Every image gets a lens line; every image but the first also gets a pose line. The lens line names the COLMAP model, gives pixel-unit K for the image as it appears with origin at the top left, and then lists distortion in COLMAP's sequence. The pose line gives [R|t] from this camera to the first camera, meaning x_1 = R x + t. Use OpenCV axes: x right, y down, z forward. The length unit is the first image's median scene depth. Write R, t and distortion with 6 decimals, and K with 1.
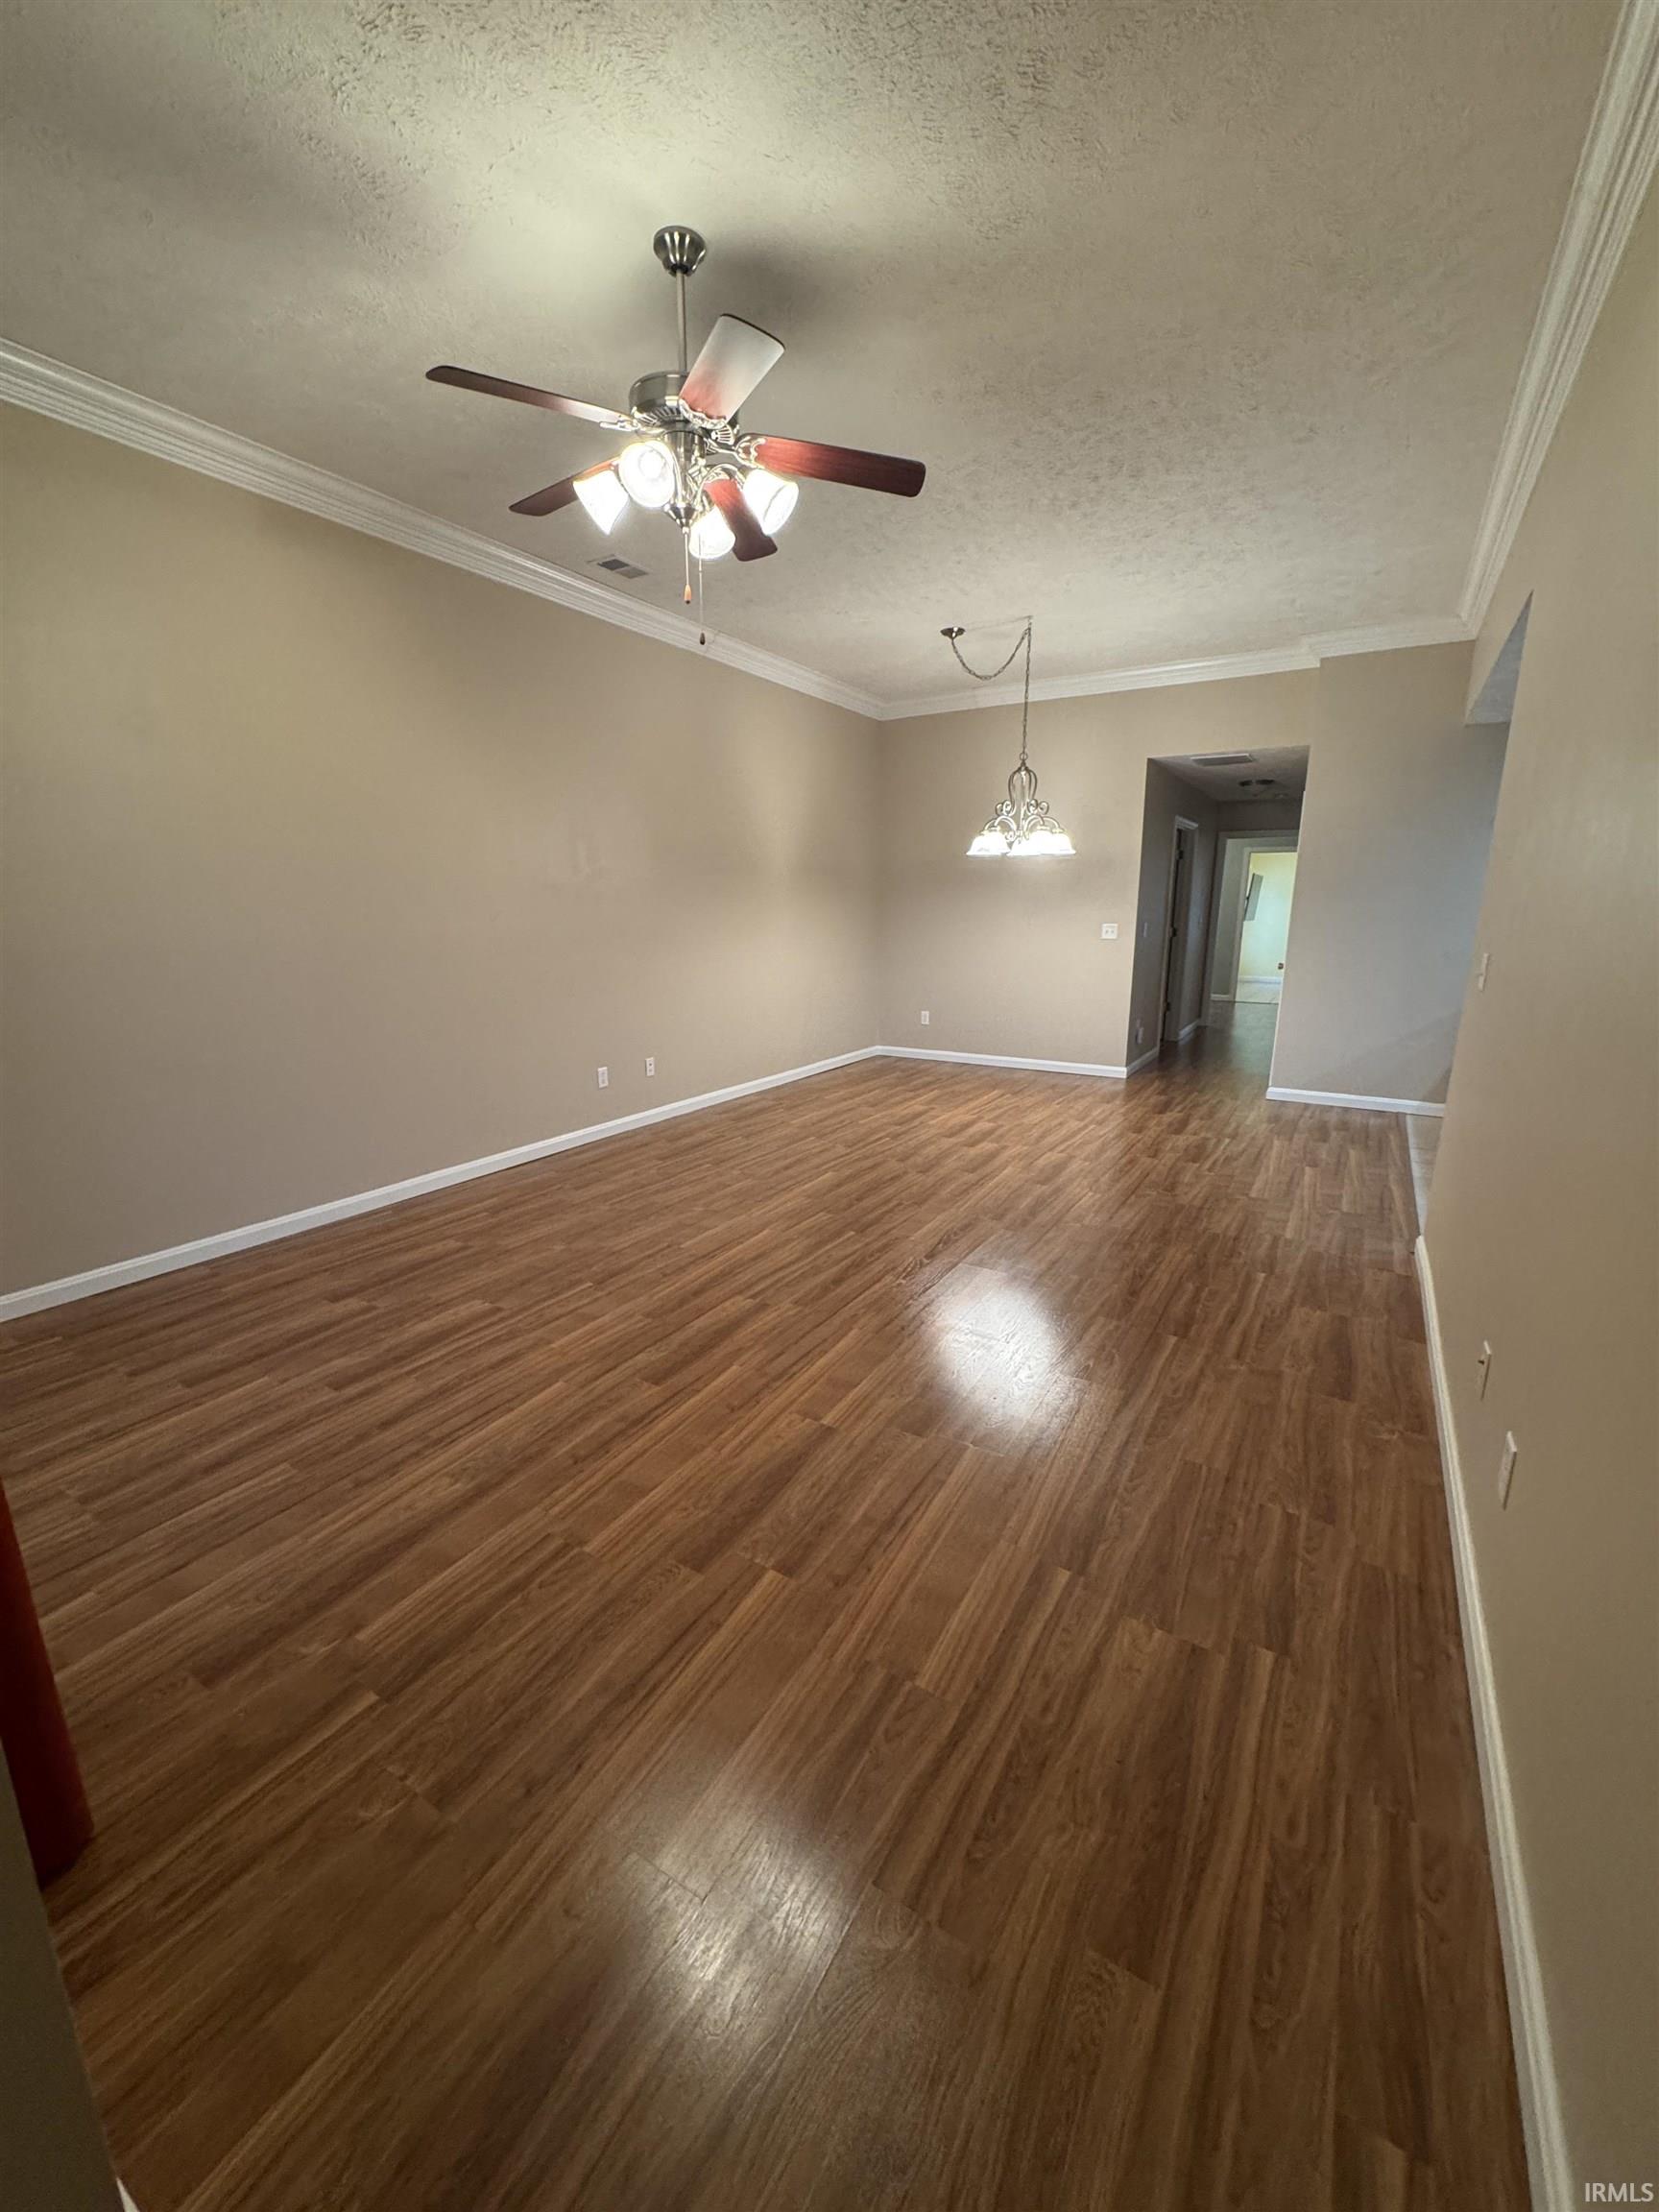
lens RADIAL K [[886.0, 0, 829.5], [0, 886.0, 1106.0], [0, 0, 1]] dist [0.002236, 0.000016]
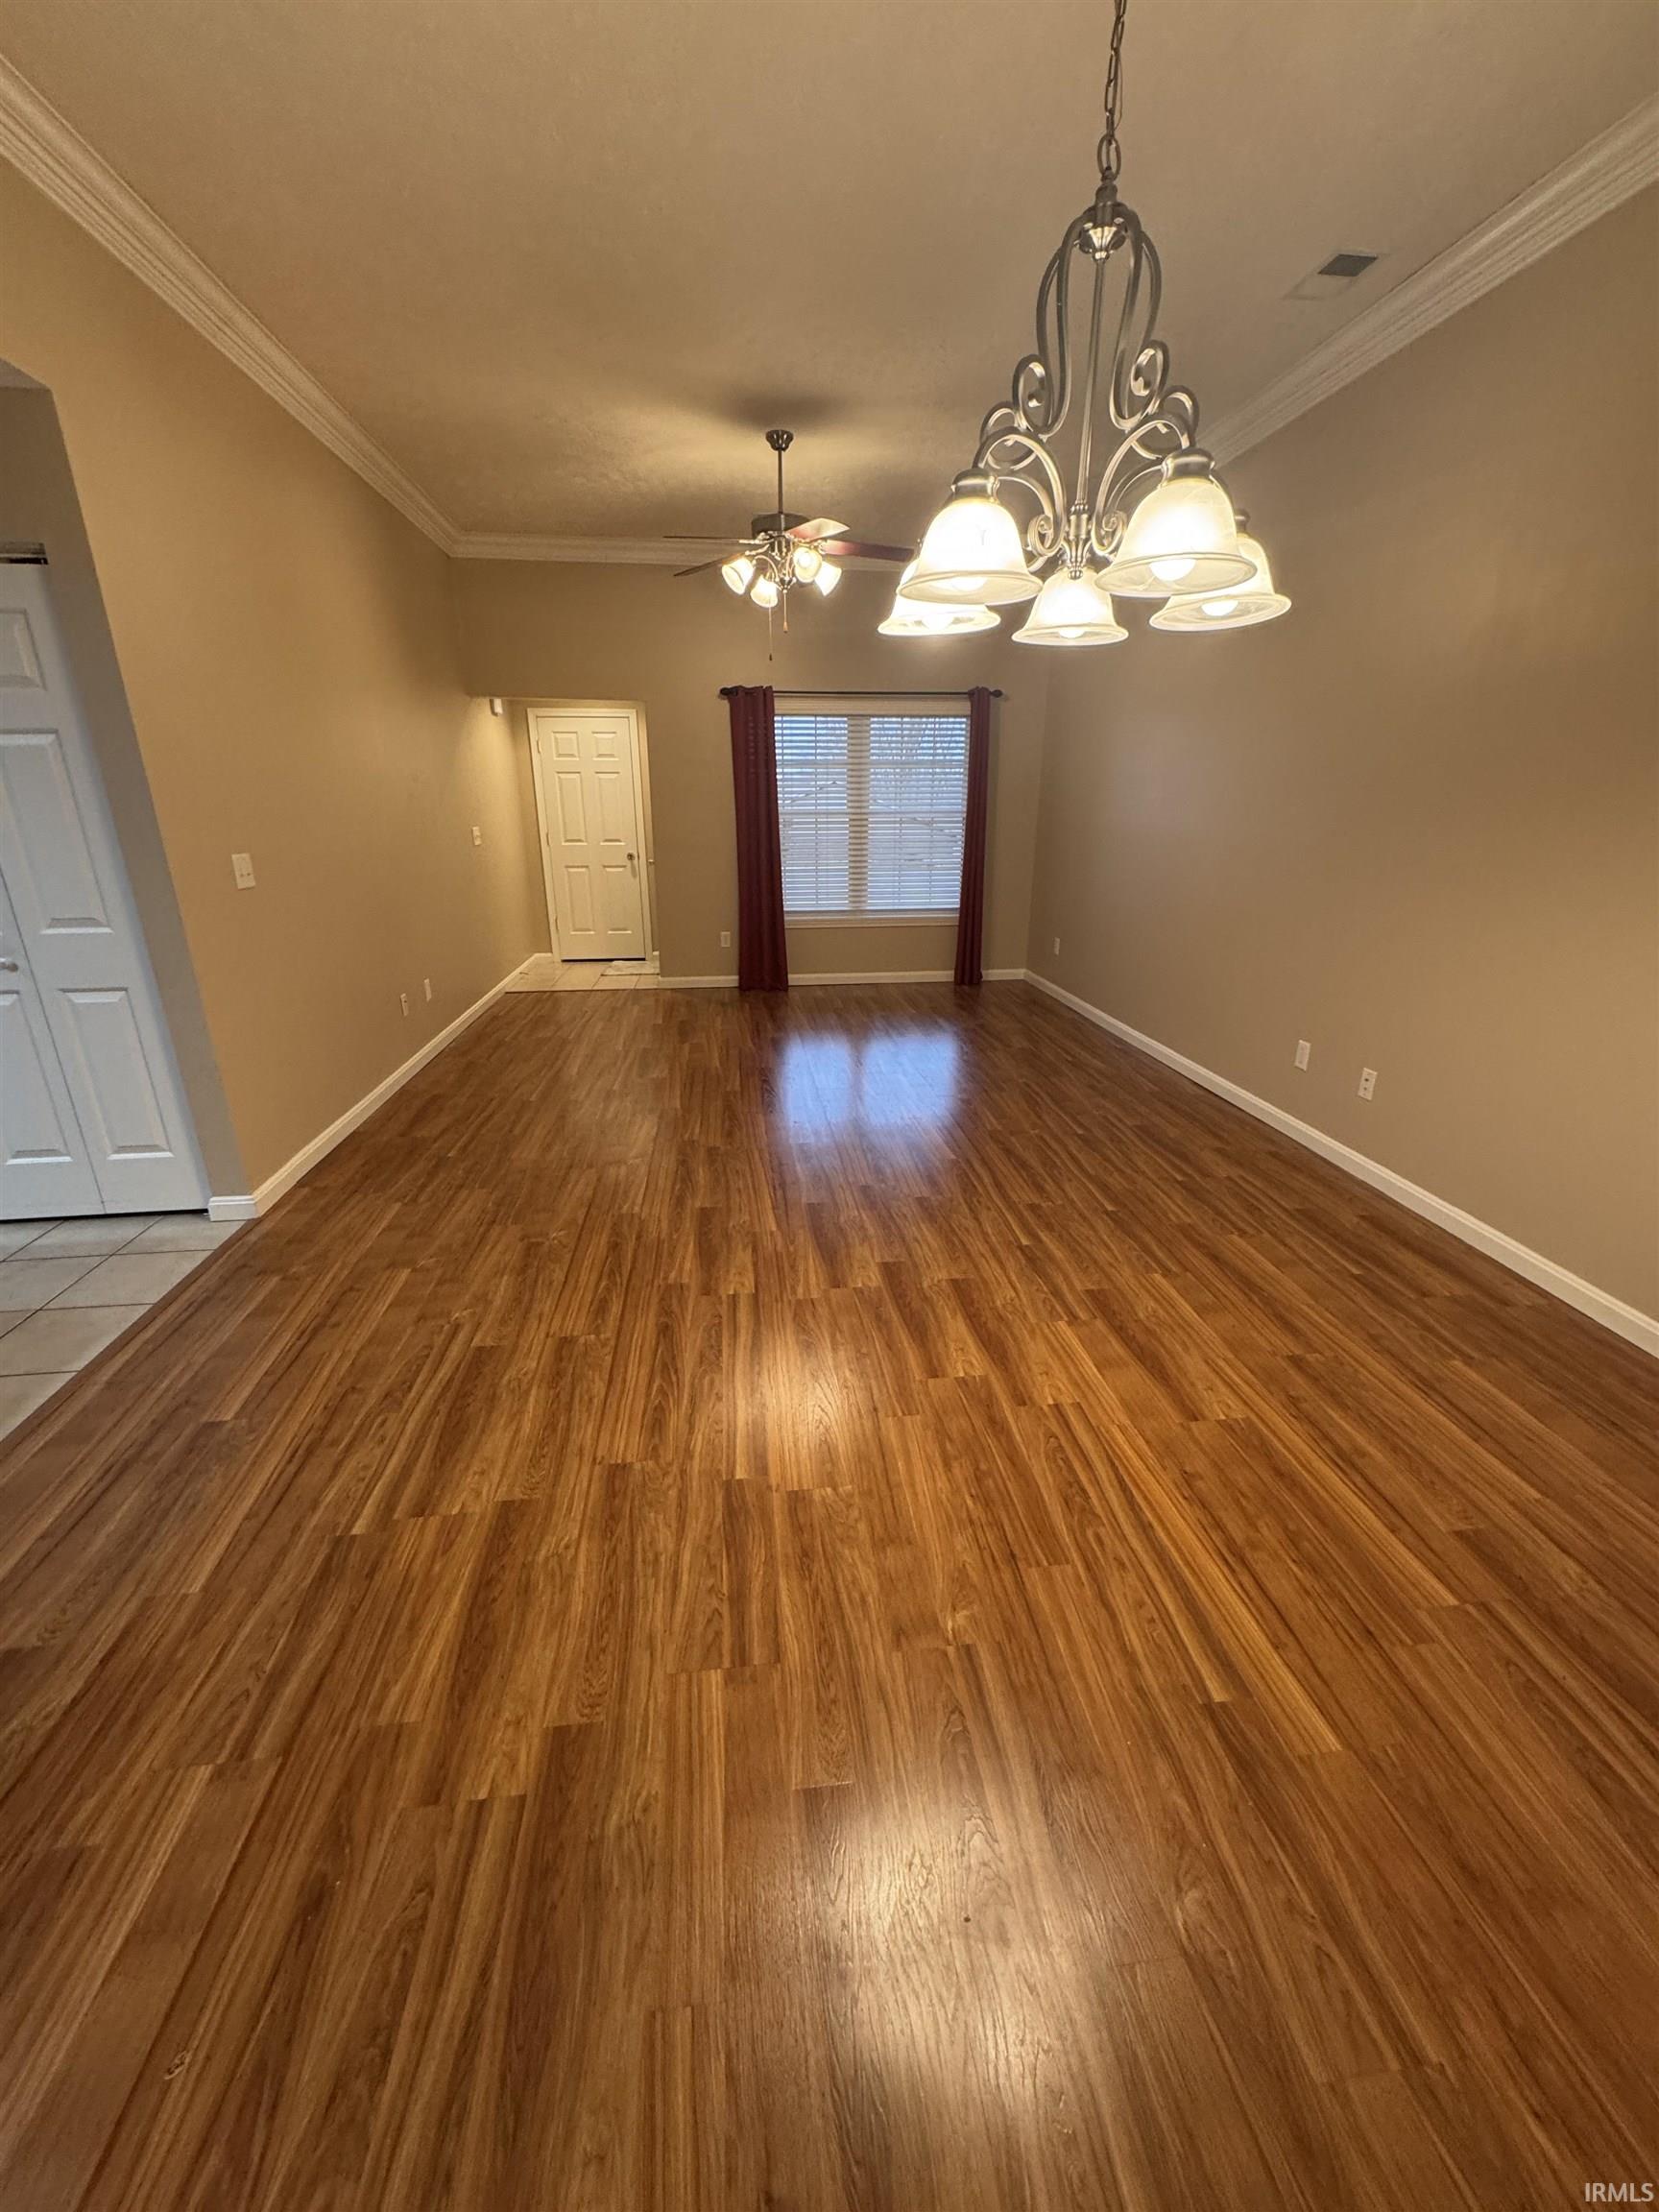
lens RADIAL K [[886.0, 0, 829.5], [0, 886.0, 1106.0], [0, 0, 1]] dist [0.002236, 0.000016]
pose [[-0.791170, 0.200763, -0.577707, 0.514943], [-0.137241, 0.862220, 0.487588, -0.321345], [0.596000, 0.465050, -0.654609, 1.373289]]
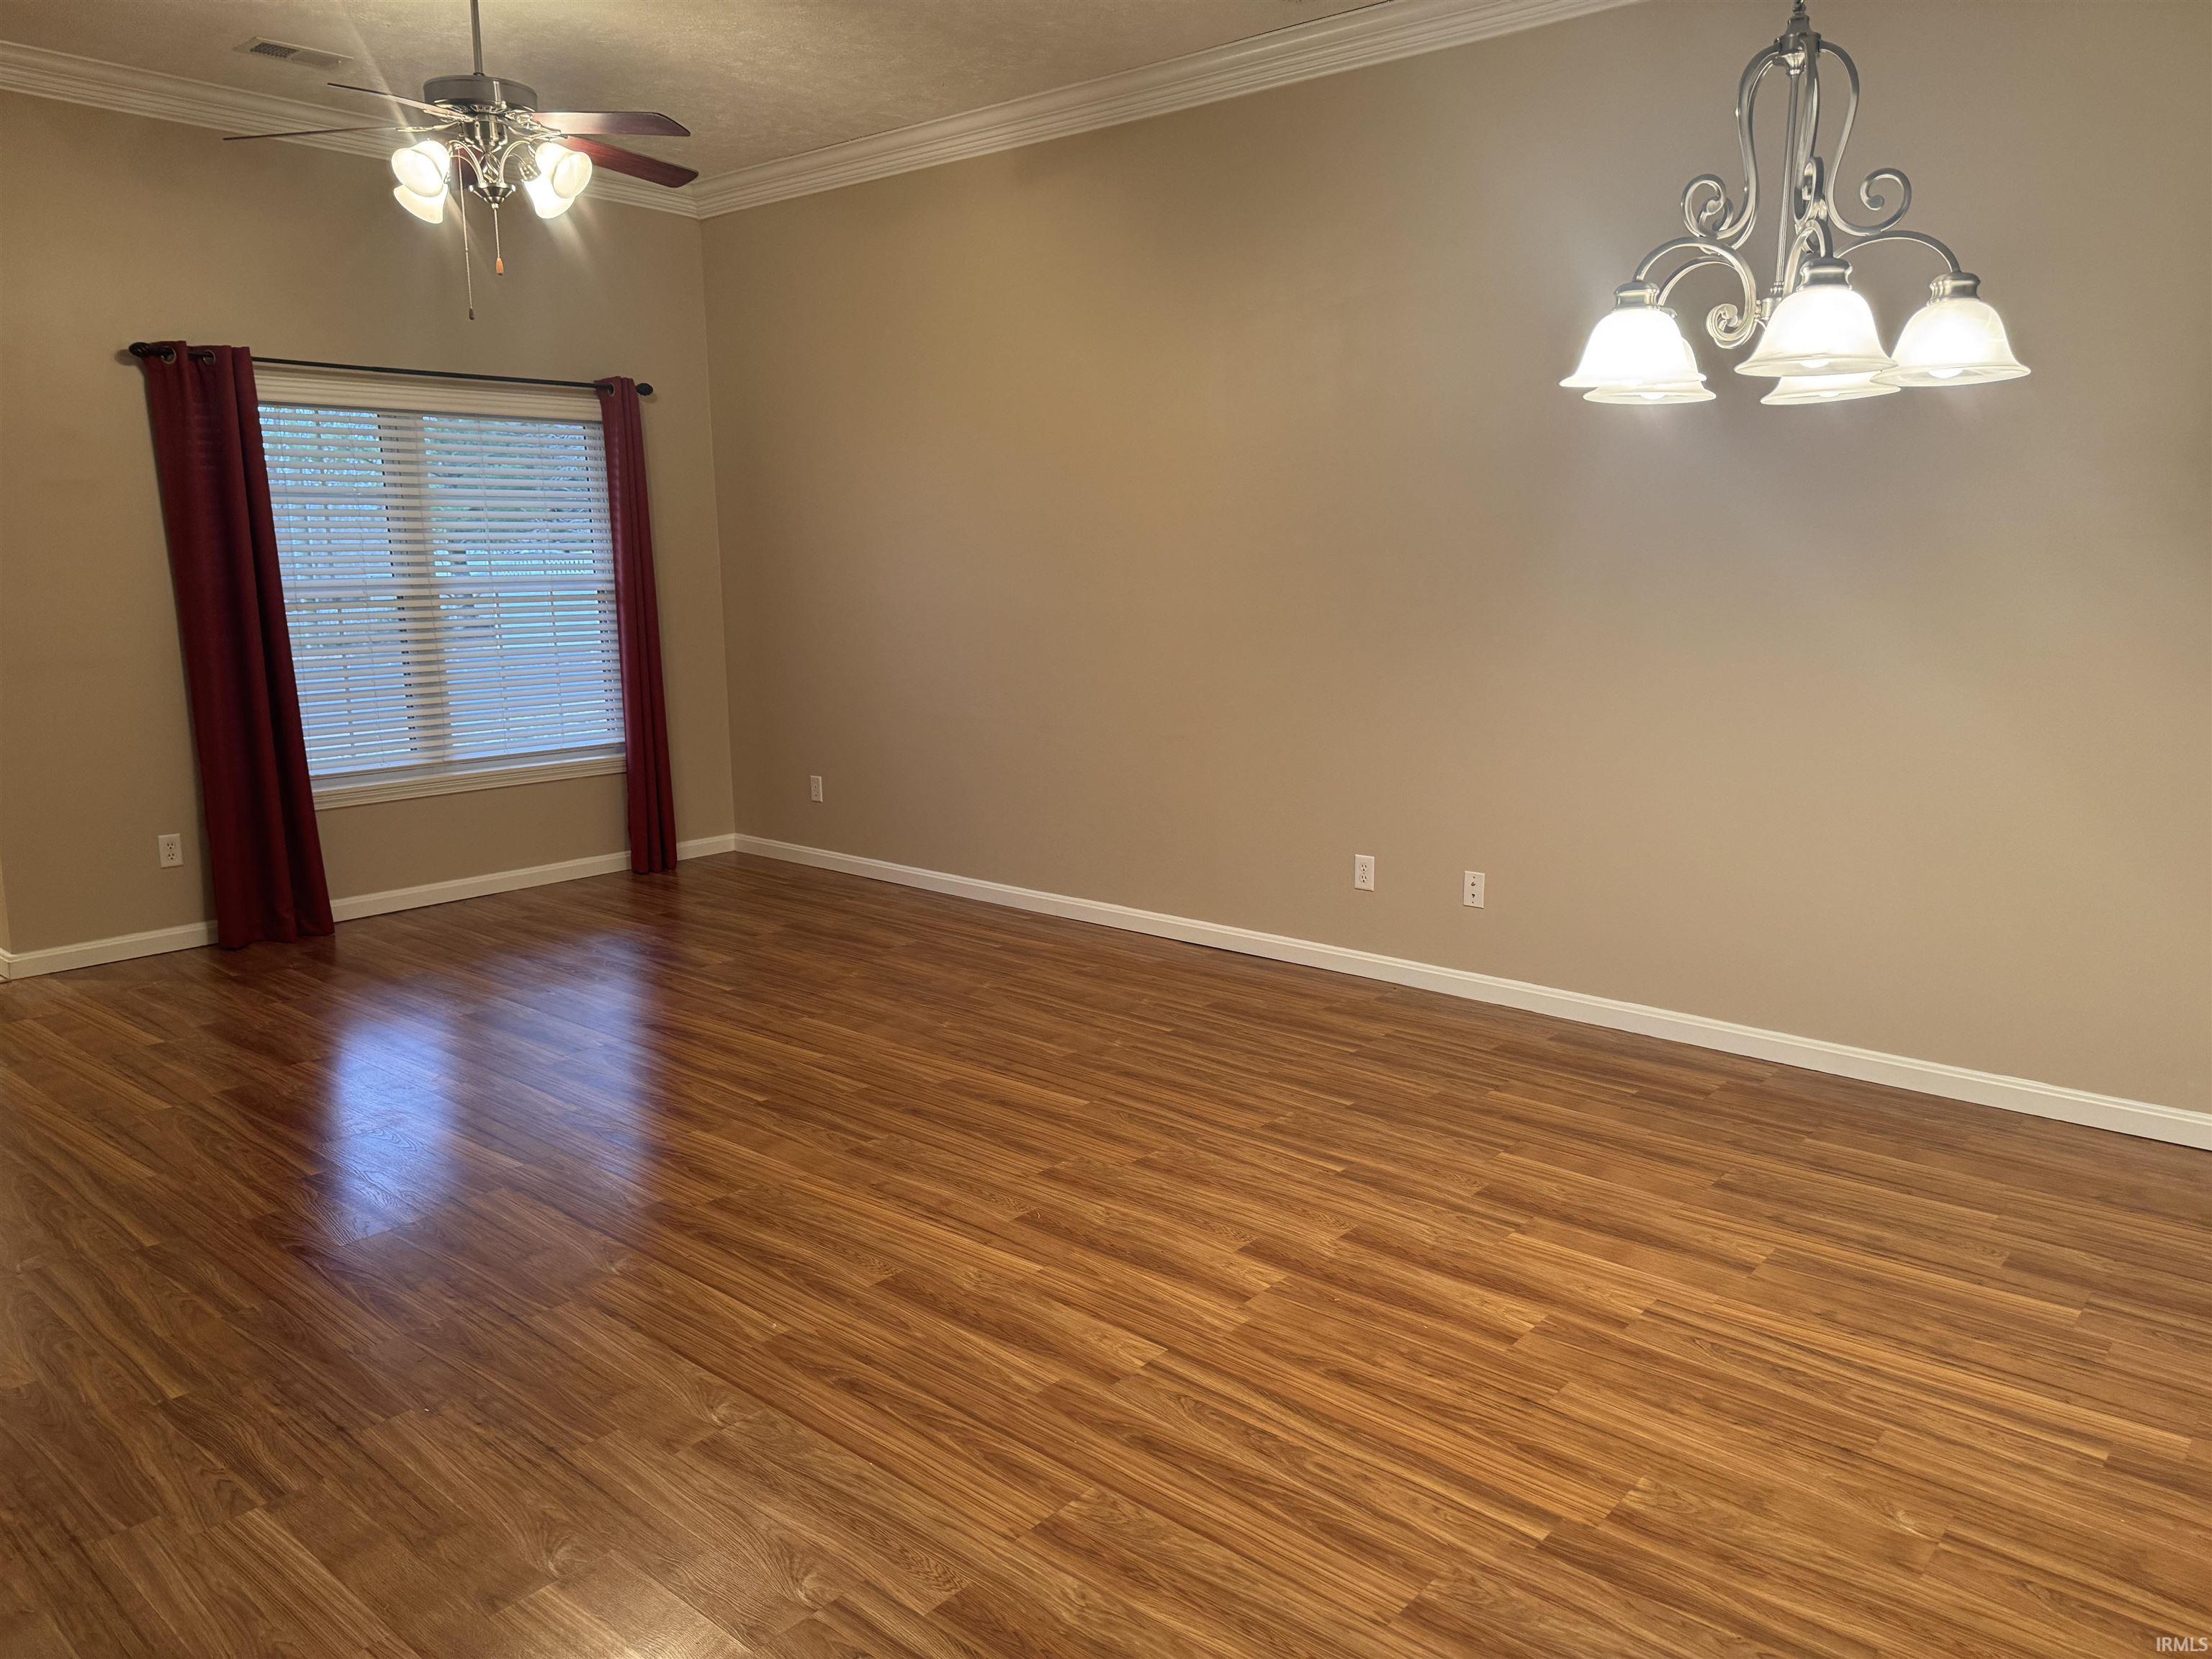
lens RADIAL K [[1541.4, 0, 1124.4], [0, 1541.4, 834.3], [0, 0, 1]] dist [0.113430, -0.170504]
pose [[-0.160978, 0.180242, -0.970360, 0.797848], [-0.218112, 0.952377, 0.213085, -0.254808], [0.962556, 0.245949, -0.113998, 1.042214]]
